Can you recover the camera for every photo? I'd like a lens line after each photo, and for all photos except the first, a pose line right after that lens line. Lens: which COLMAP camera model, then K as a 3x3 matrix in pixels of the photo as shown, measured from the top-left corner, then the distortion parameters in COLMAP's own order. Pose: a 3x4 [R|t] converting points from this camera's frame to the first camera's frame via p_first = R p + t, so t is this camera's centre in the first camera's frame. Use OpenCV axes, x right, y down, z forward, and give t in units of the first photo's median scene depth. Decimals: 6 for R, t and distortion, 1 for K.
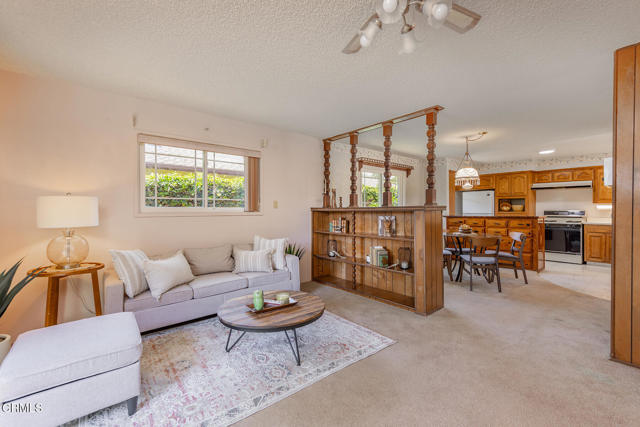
lens RADIAL K [[277.7, 0, 321.6], [0, 277.7, 209.9], [0, 0, 1]] dist [0.007852, -0.000638]
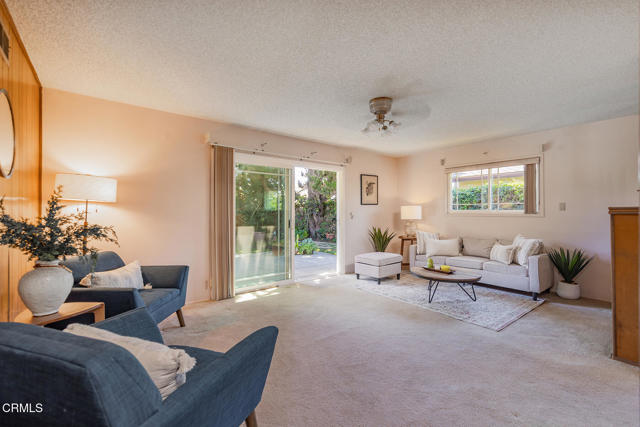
lens RADIAL K [[274.3, 0, 320.4], [0, 274.3, 211.0], [0, 0, 1]] dist [0.000694, 0.000438]
pose [[-0.028889, -0.000669, -0.999582, 0.861548], [-0.000259, 1.000000, -0.000661, -0.002853], [0.999583, 0.000240, -0.028889, 0.201717]]
